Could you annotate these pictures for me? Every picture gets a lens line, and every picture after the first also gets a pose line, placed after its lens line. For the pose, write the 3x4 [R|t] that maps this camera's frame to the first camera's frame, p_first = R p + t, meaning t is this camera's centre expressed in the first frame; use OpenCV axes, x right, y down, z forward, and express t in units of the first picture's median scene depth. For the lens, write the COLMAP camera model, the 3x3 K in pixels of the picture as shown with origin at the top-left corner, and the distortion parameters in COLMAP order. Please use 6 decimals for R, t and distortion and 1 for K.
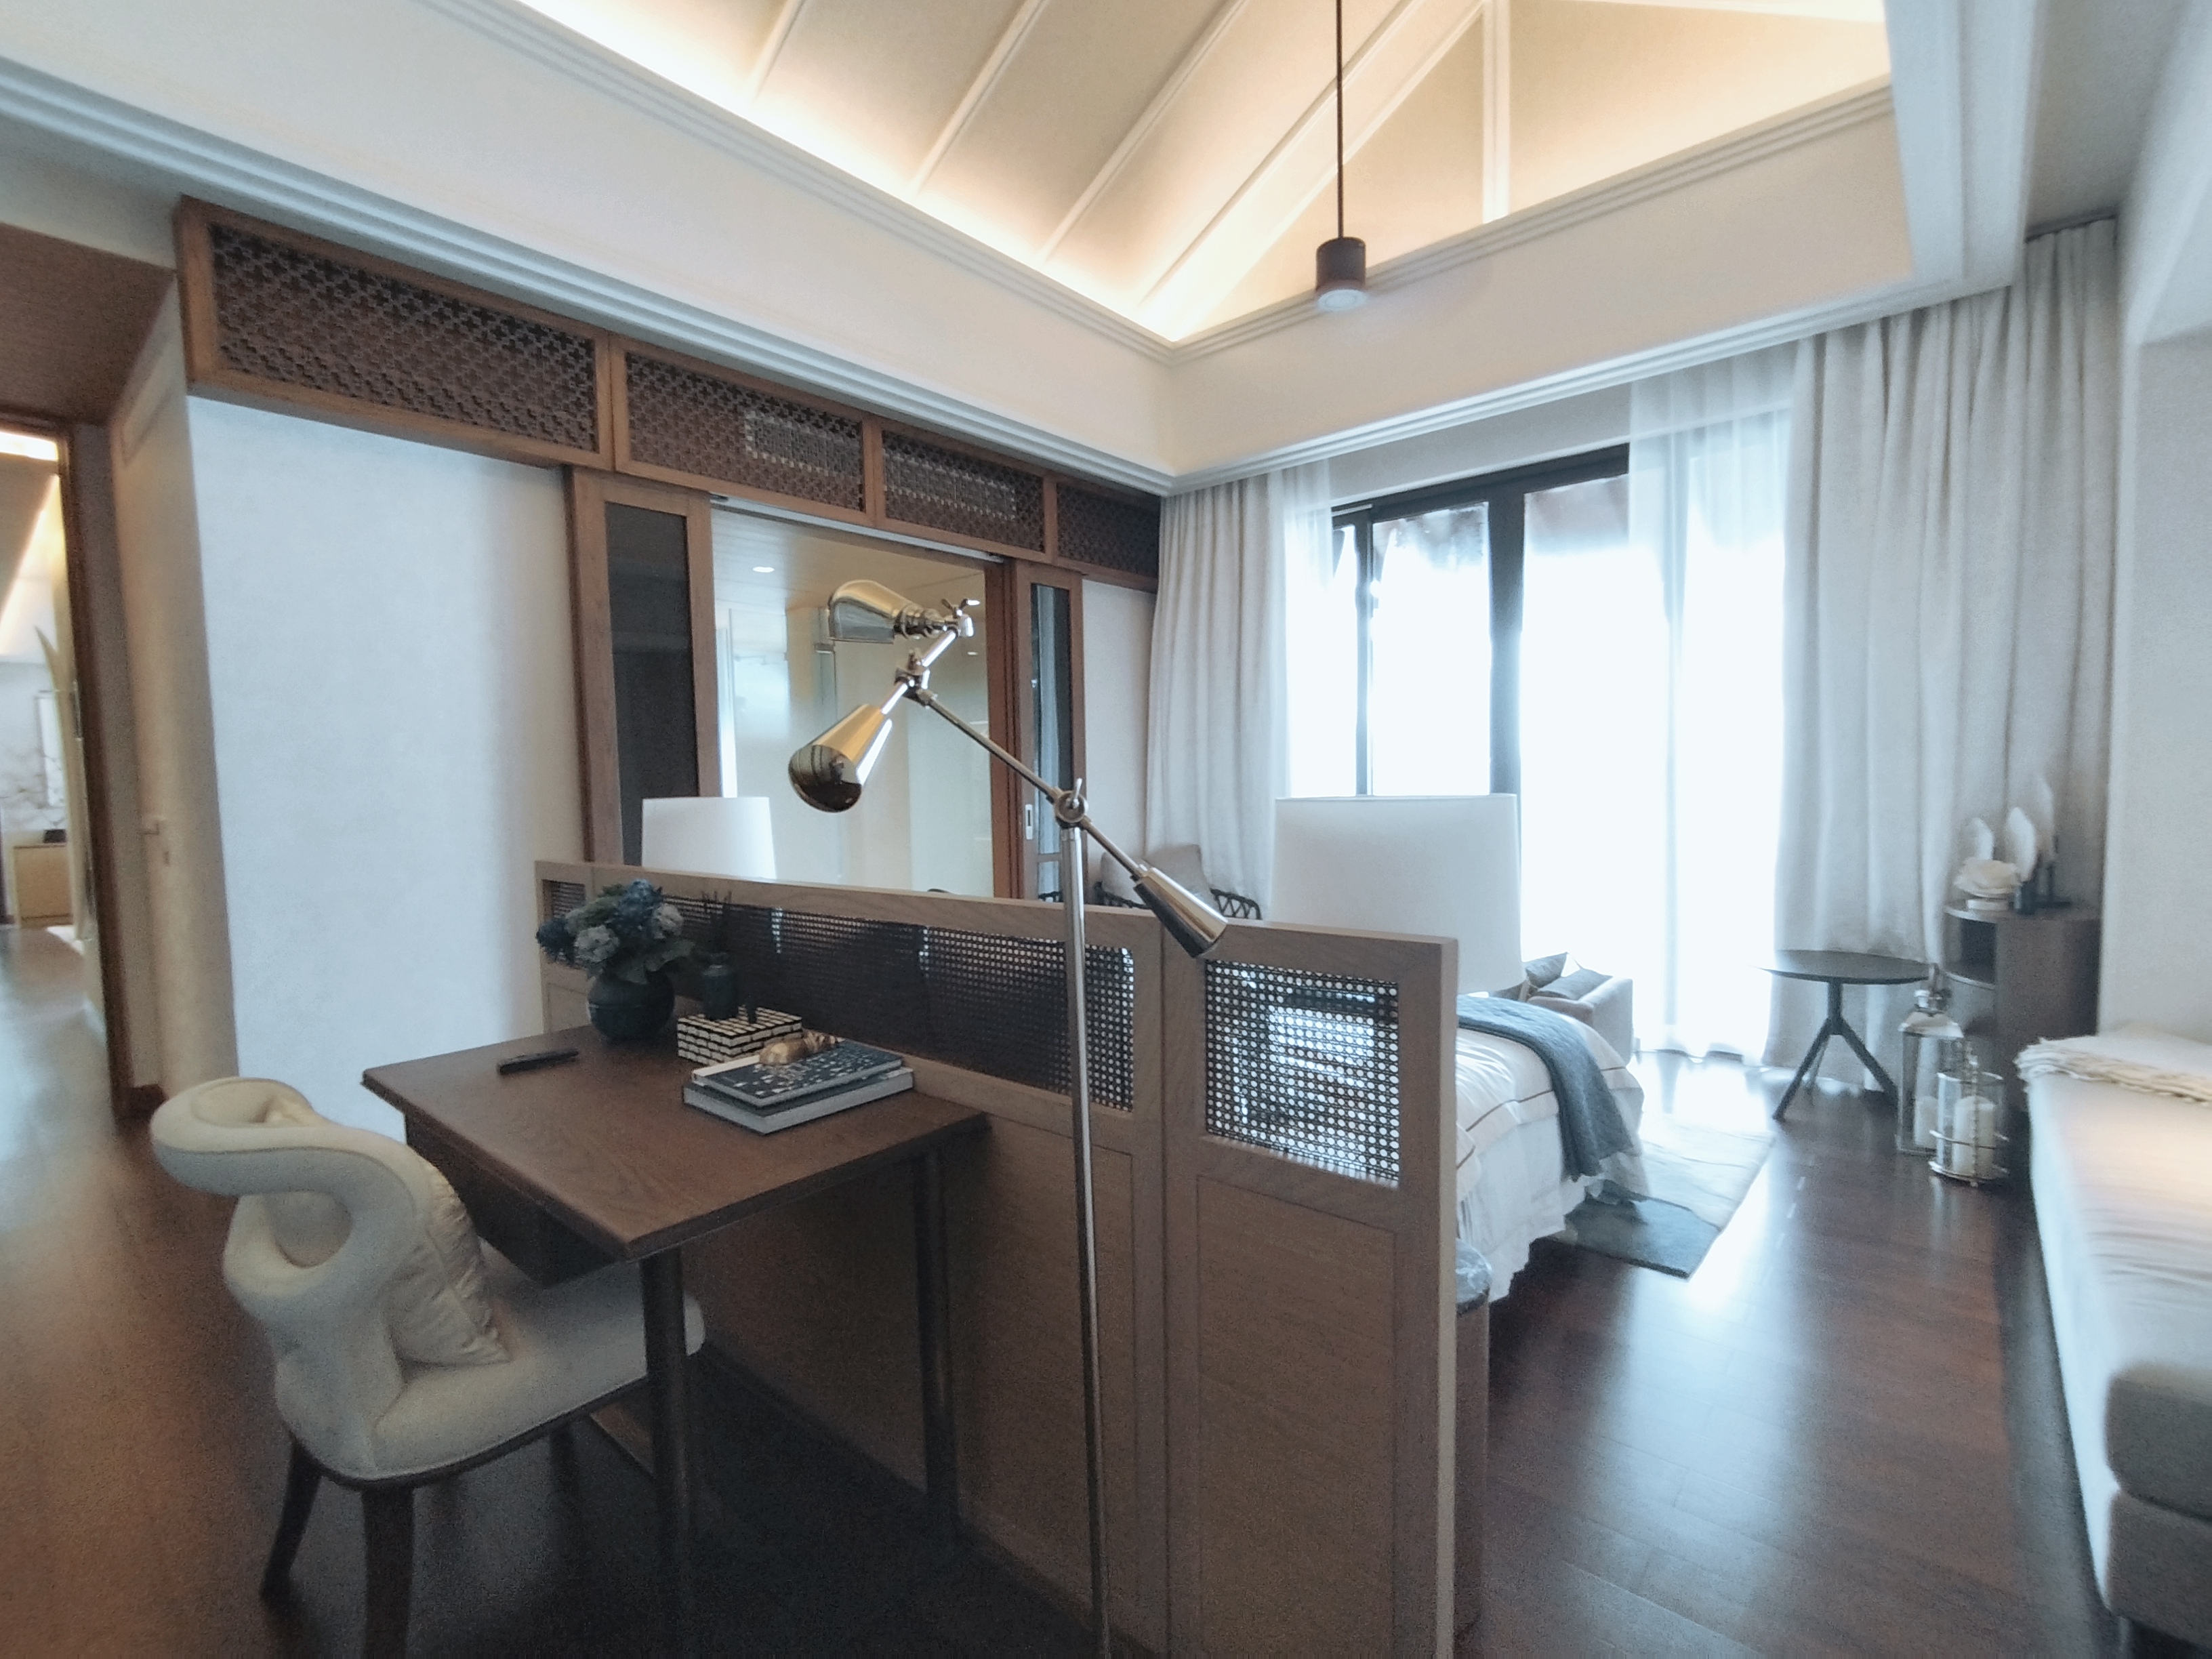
lens RADIAL K [[945.5, 0, 1106.0], [0, 945.5, 829.5], [0, 0, 1]] dist [0.000326, -0.000085]
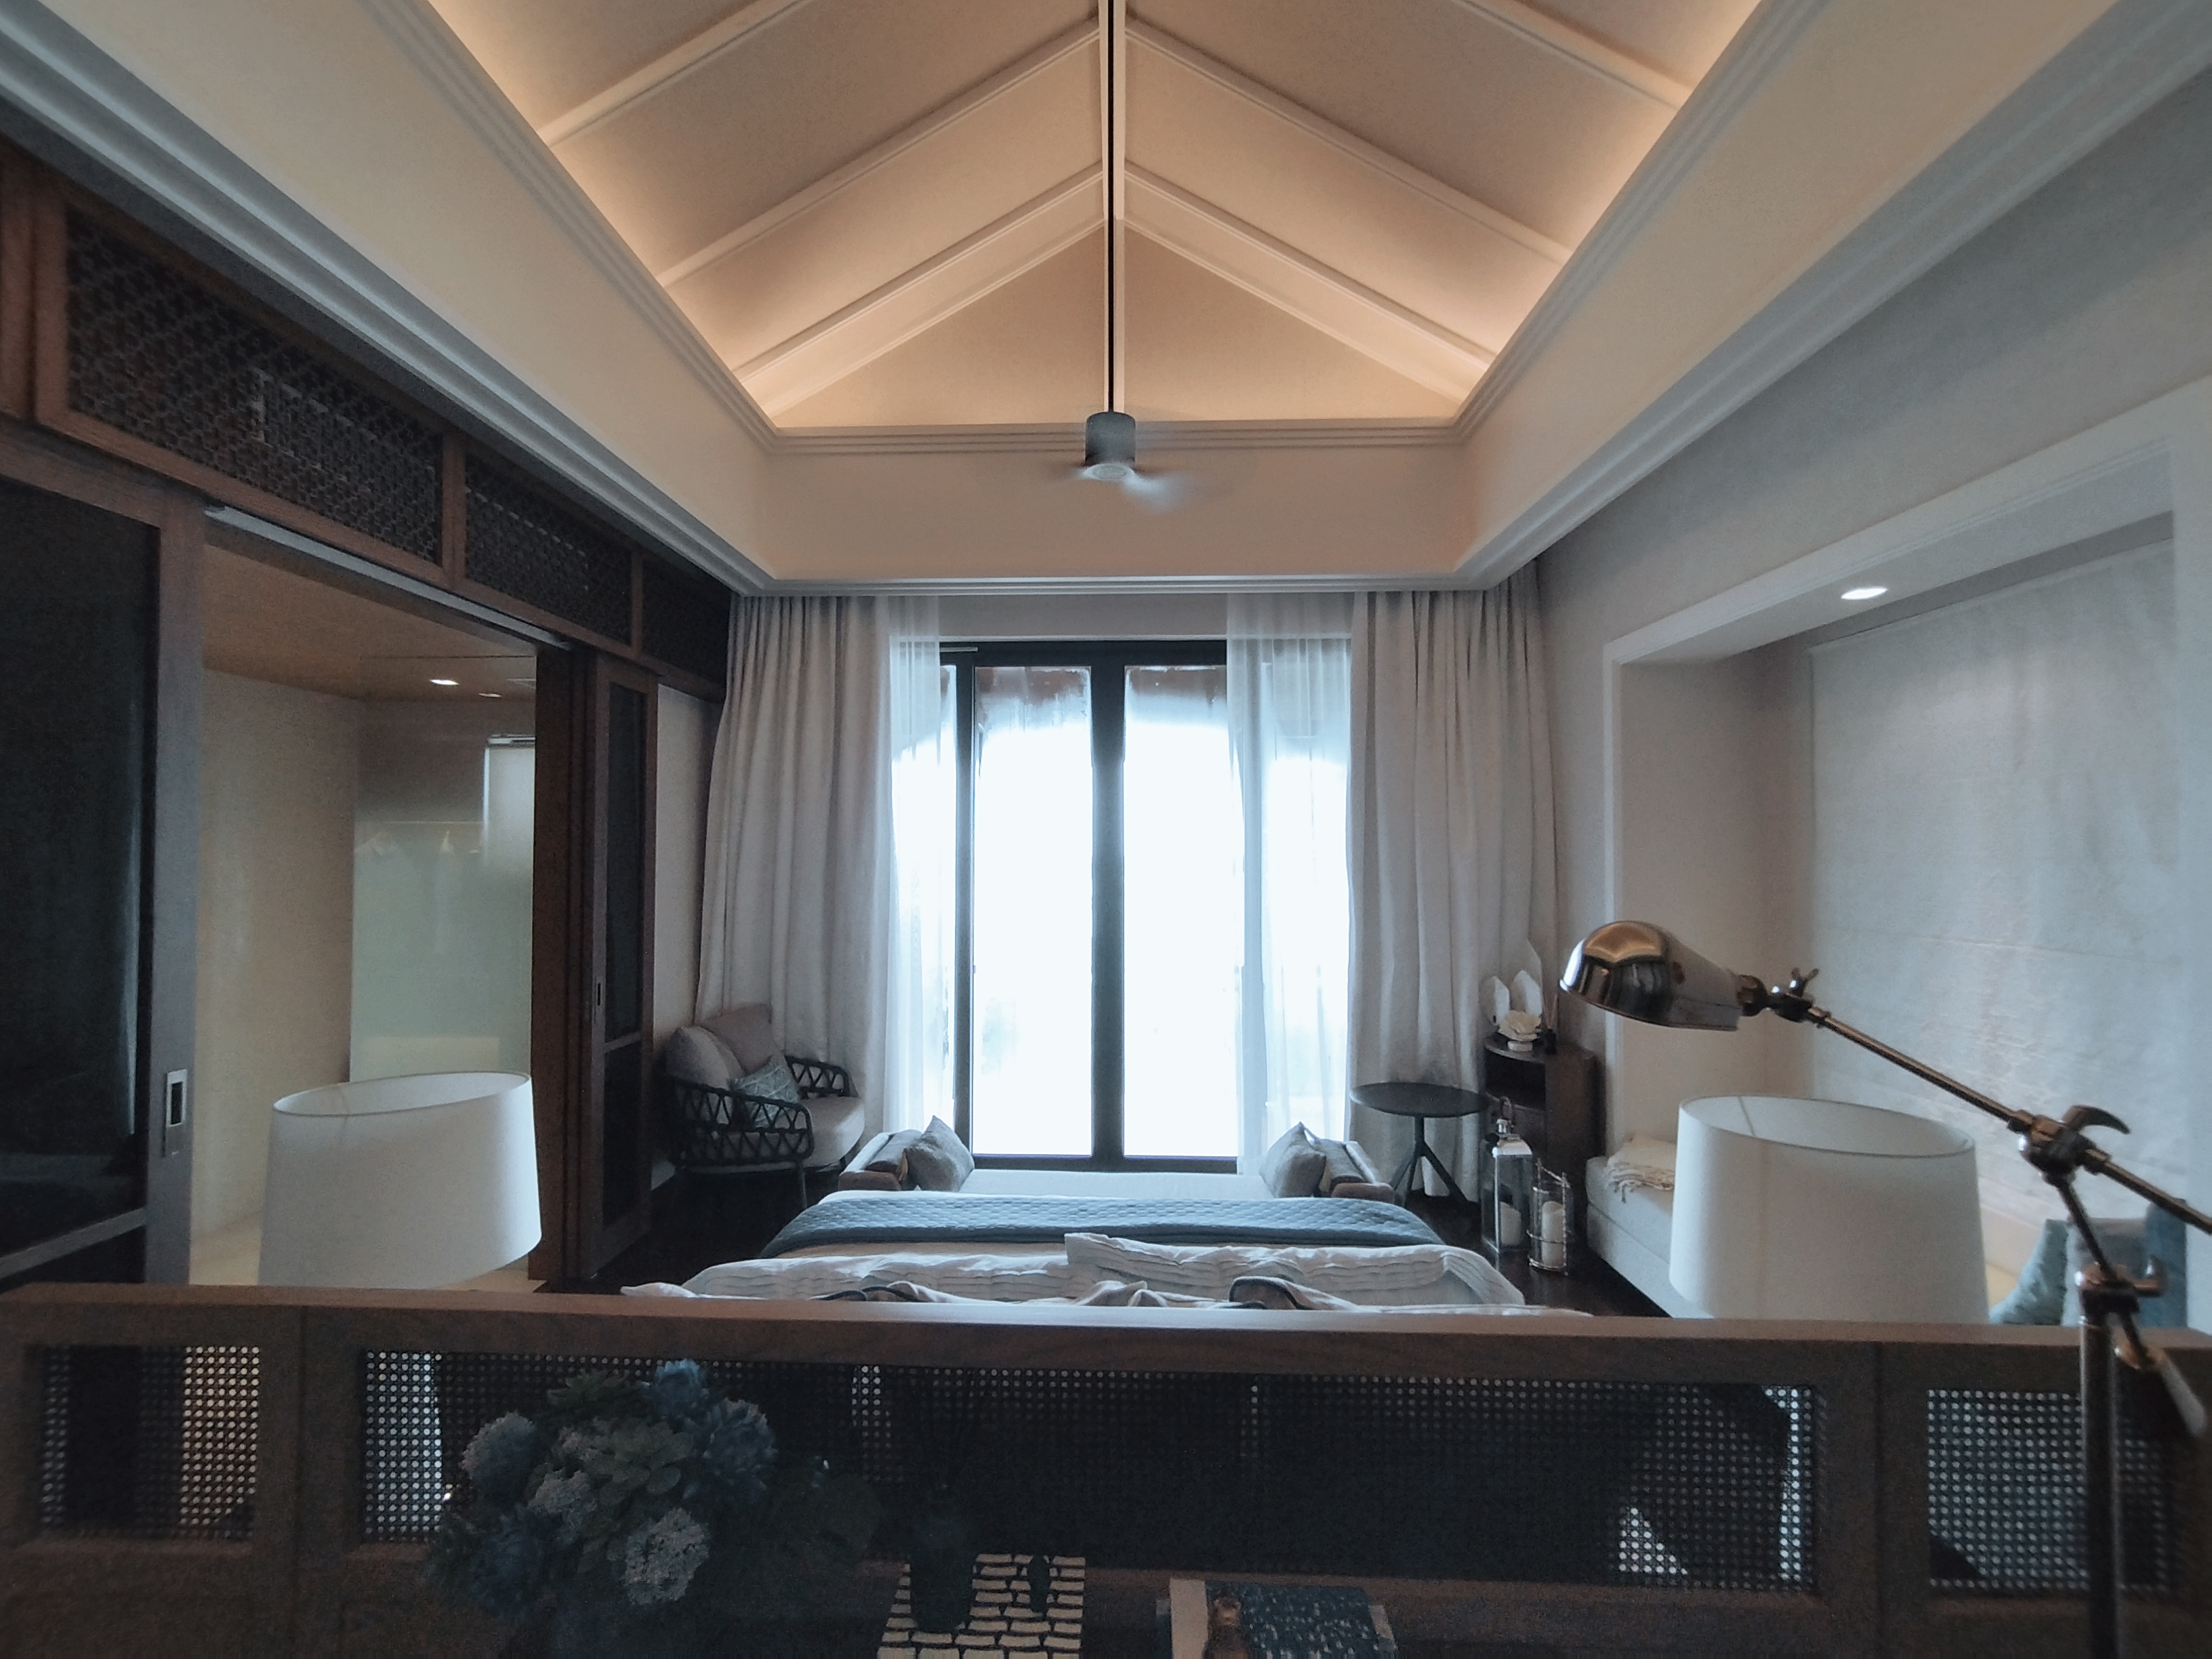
lens RADIAL K [[945.5, 0, 1106.0], [0, 945.5, 829.5], [0, 0, 1]] dist [0.000326, -0.000085]
pose [[0.804563, 0.046338, 0.592056, -0.206764], [0.015583, 0.994961, -0.099048, -0.062375], [-0.593662, 0.088917, 0.799787, 0.165701]]
